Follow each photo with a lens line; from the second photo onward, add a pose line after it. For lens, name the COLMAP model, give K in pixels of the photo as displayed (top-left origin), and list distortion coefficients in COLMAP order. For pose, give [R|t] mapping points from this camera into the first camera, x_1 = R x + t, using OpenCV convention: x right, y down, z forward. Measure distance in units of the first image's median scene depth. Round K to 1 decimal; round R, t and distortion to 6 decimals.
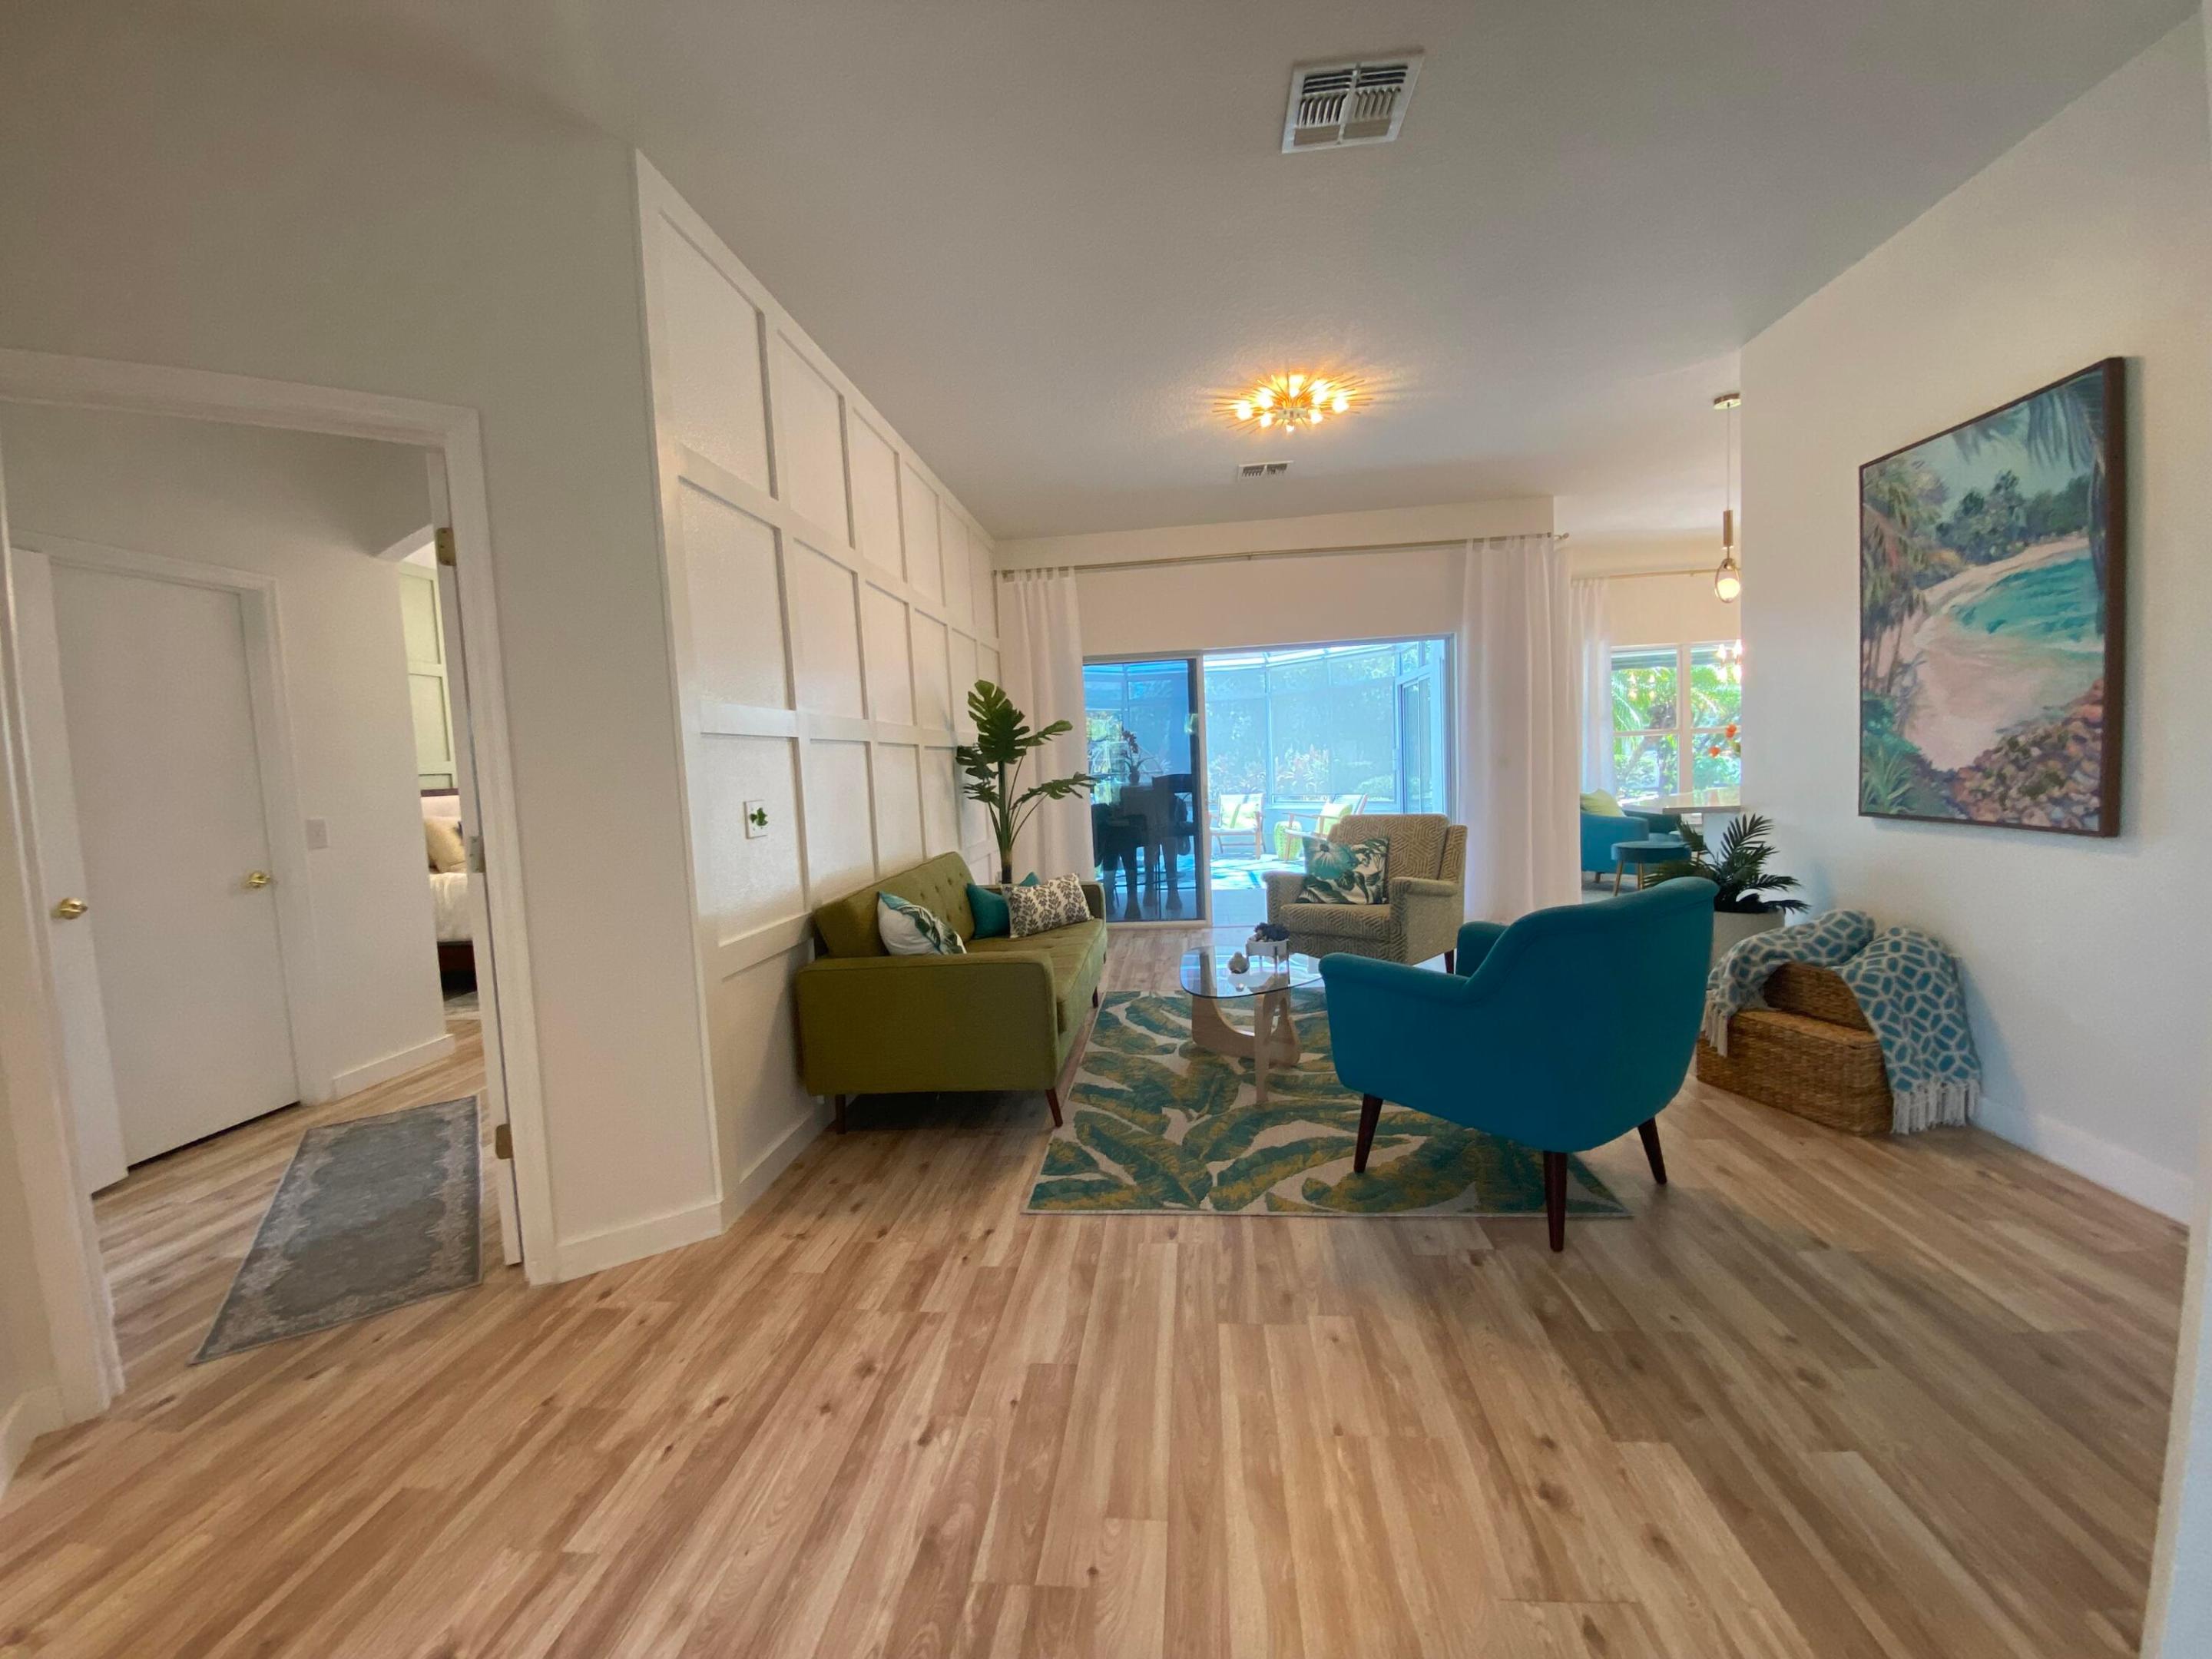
lens RADIAL K [[907.3, 0, 1100.8], [0, 907.3, 830.9], [0, 0, 1]] dist [-0.030151, -0.001091]
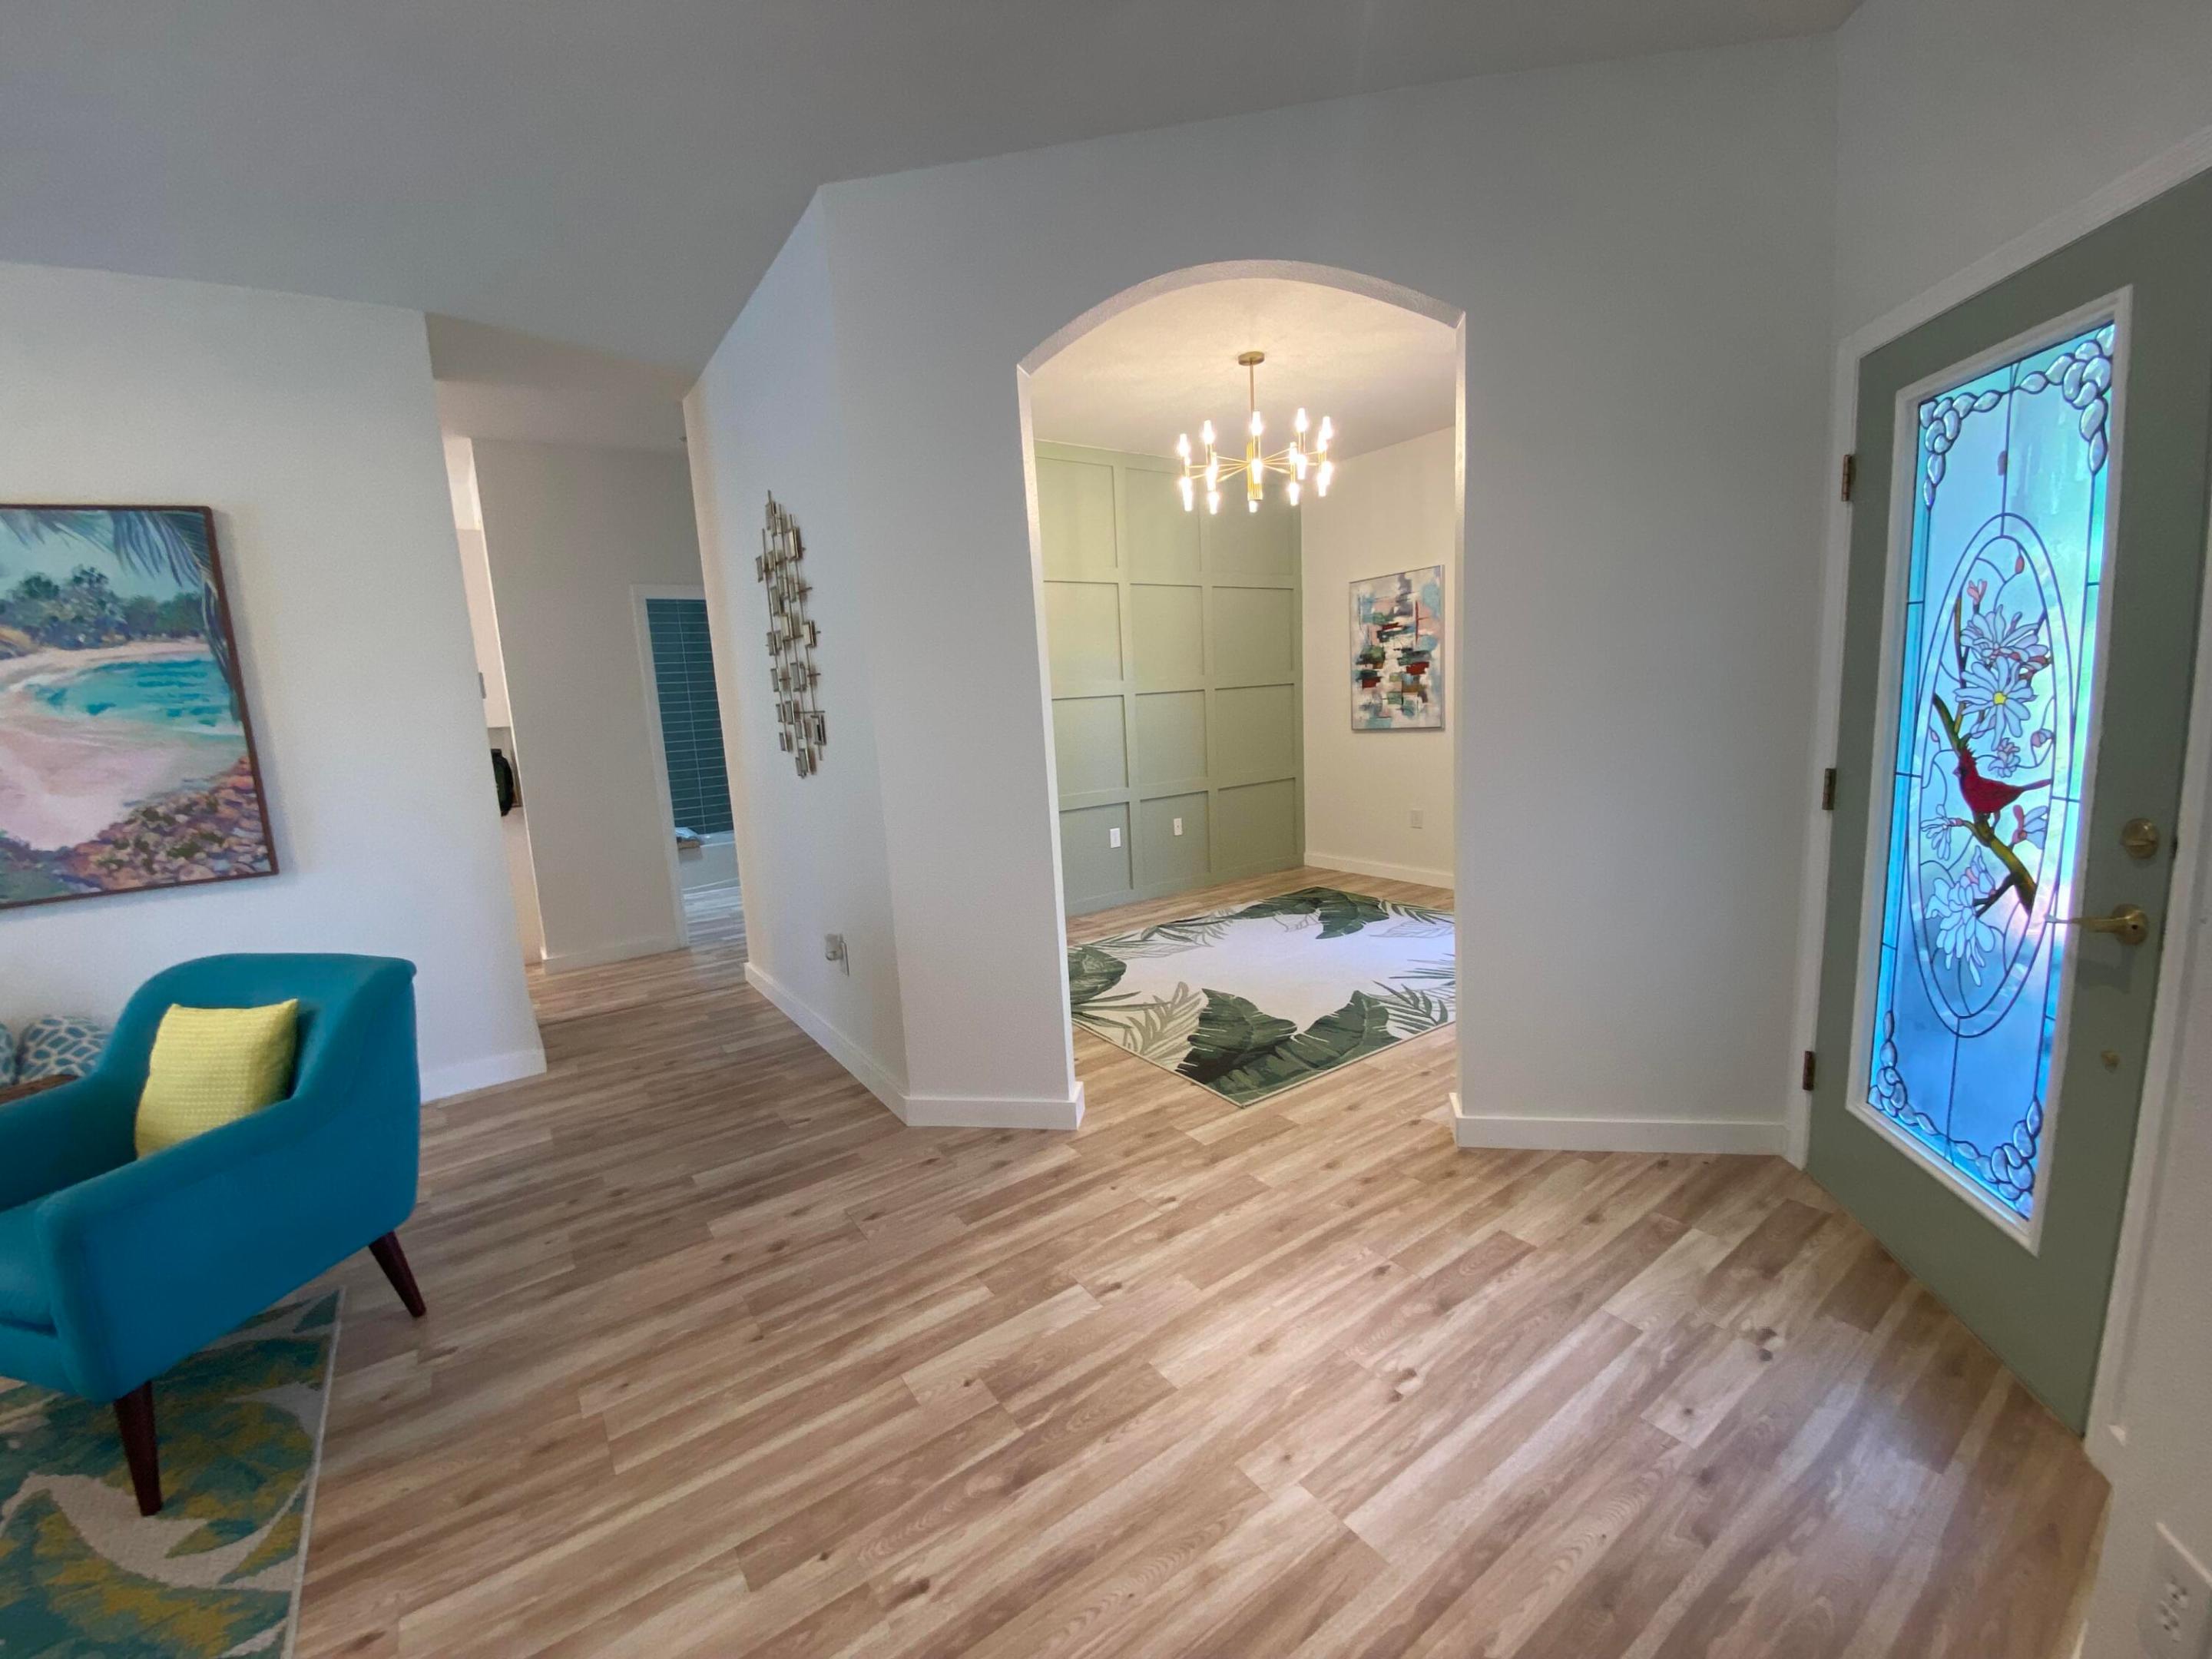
lens RADIAL K [[907.3, 0, 1101.0], [0, 907.3, 826.4], [0, 0, 1]] dist [-0.030151, -0.001091]
pose [[-0.656915, -0.036815, 0.753066, -0.636142], [0.141489, 0.975043, 0.171090, -0.108826], [-0.740570, 0.218942, -0.635311, 0.856394]]
